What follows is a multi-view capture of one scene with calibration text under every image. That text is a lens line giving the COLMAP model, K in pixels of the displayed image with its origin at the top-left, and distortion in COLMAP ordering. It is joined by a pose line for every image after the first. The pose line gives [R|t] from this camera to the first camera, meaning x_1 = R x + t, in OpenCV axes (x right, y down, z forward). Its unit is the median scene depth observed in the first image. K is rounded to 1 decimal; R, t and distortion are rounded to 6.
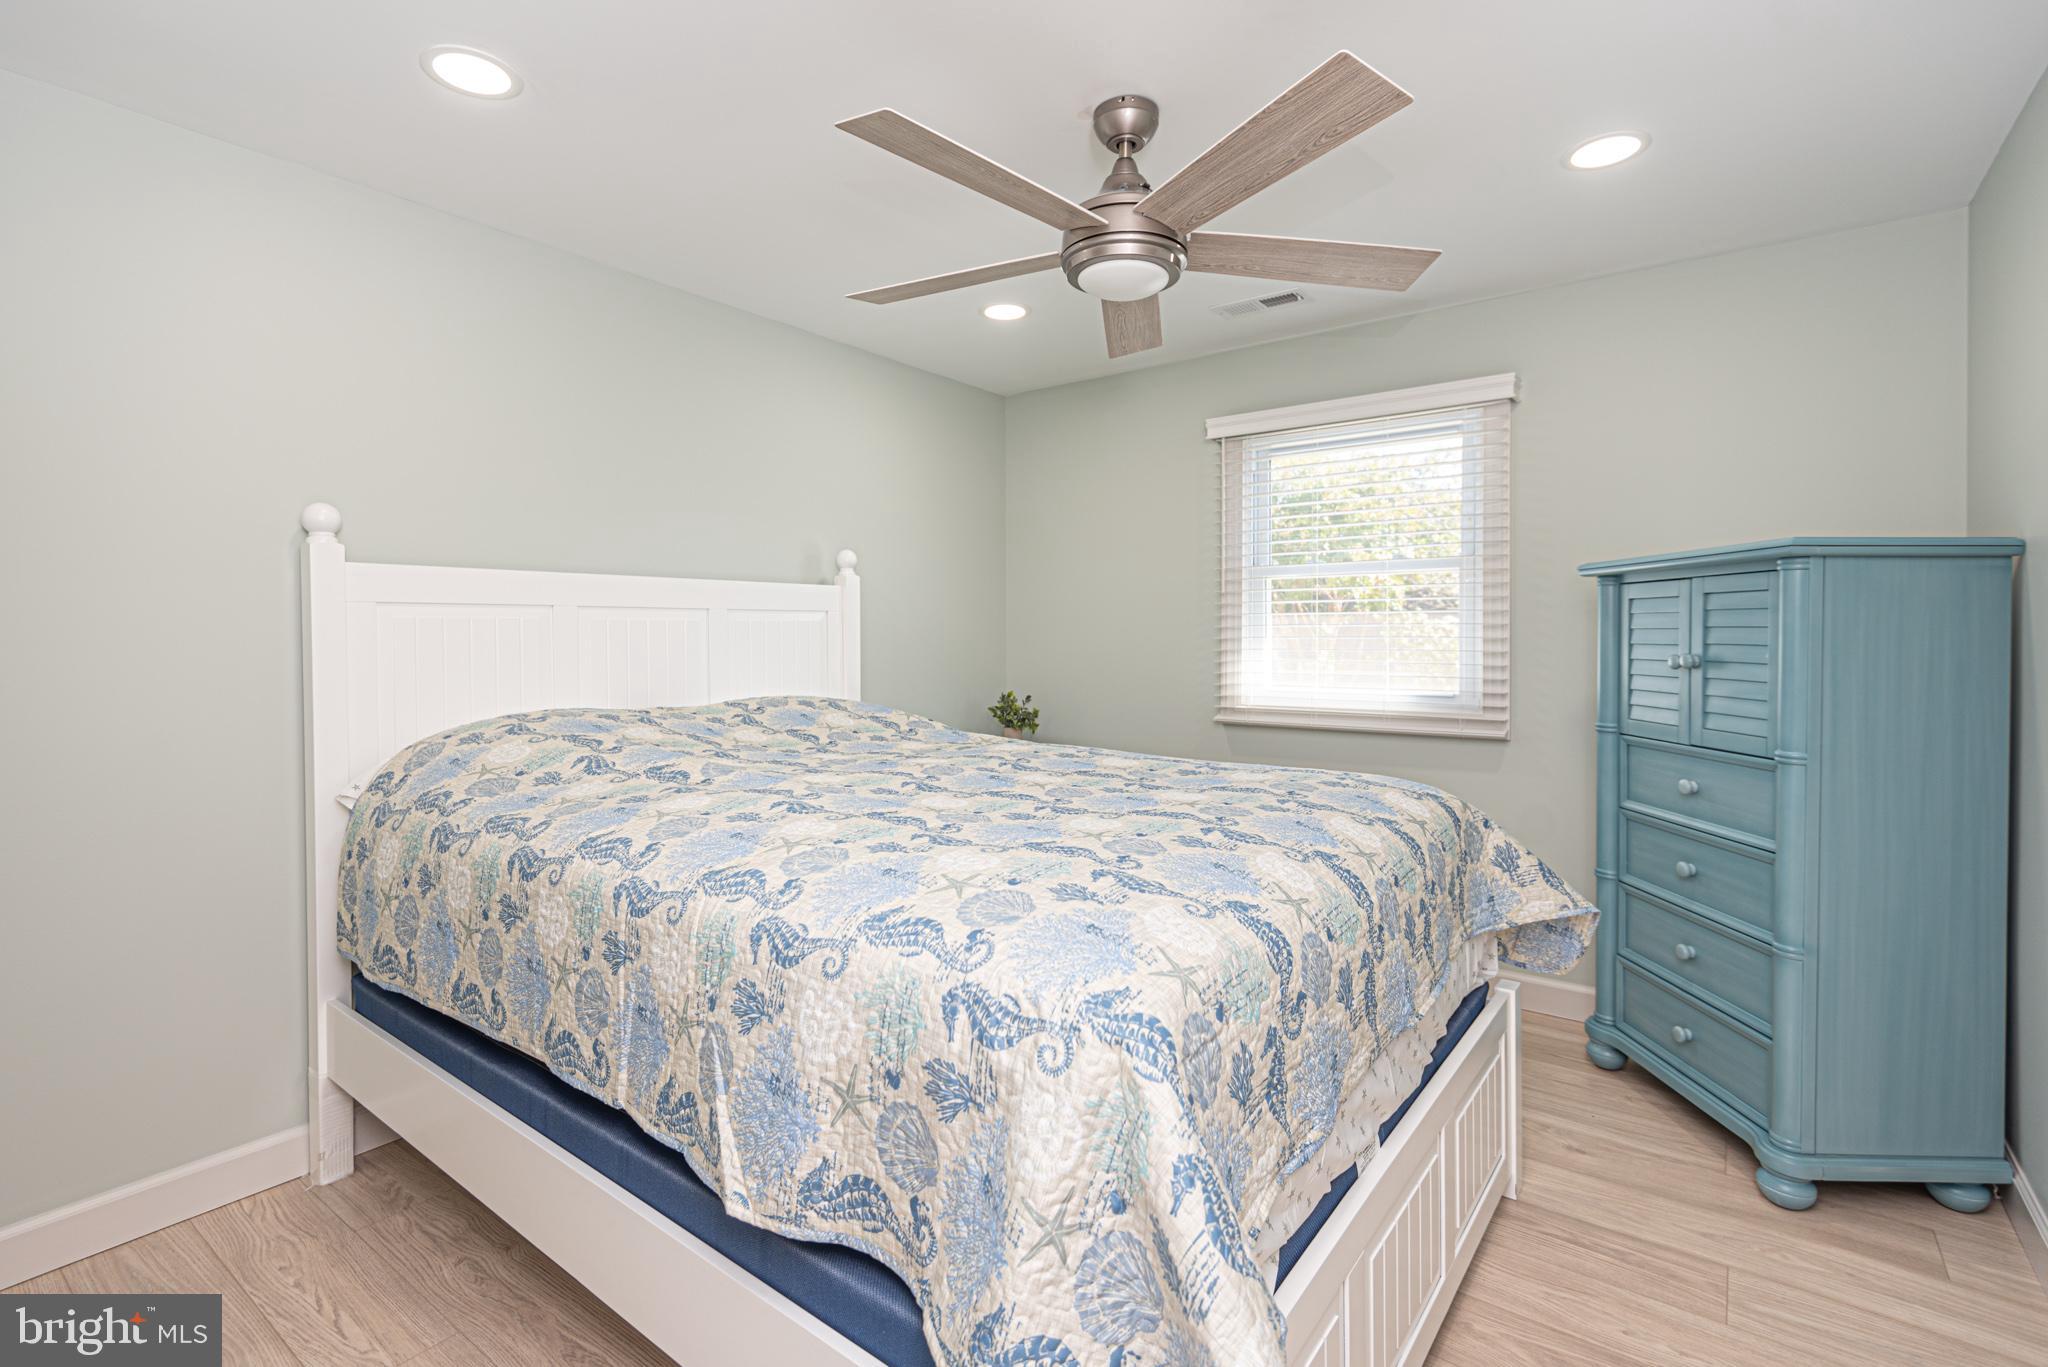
lens RADIAL K [[958.6, 0, 1022.3], [0, 958.6, 672.1], [0, 0, 1]] dist [0.036431, -0.019925]
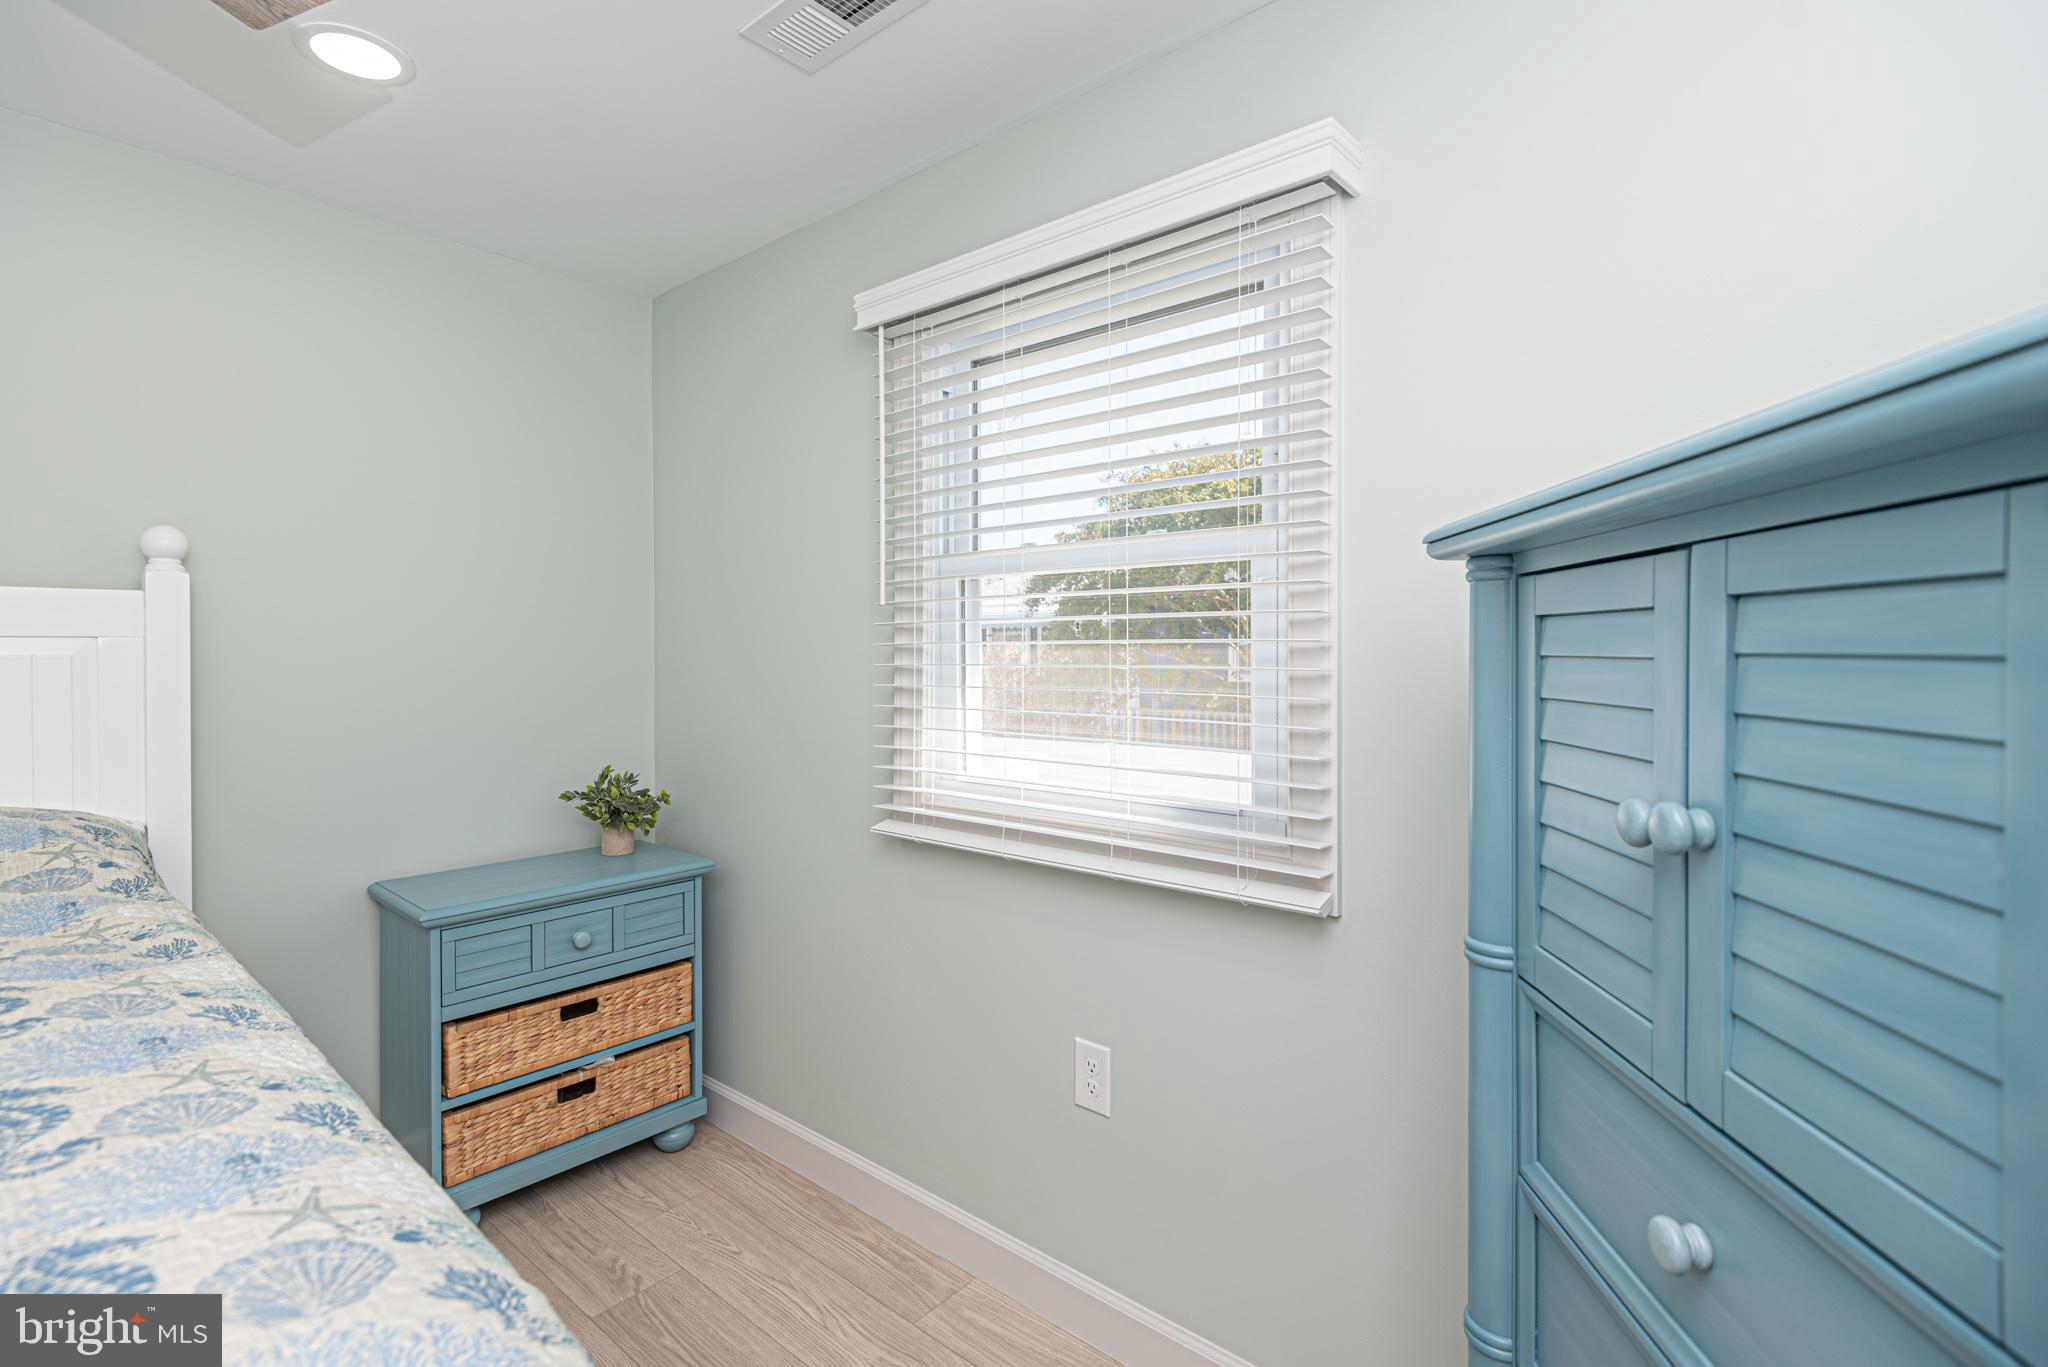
lens RADIAL K [[958.6, 0, 1022.3], [0, 958.6, 672.1], [0, 0, 1]] dist [0.036431, -0.019925]
pose [[0.997513, 0.002461, -0.070443, 0.447800], [-0.003469, 0.999893, -0.014189, -0.046959], [0.070401, 0.014398, 0.997415, 0.607575]]
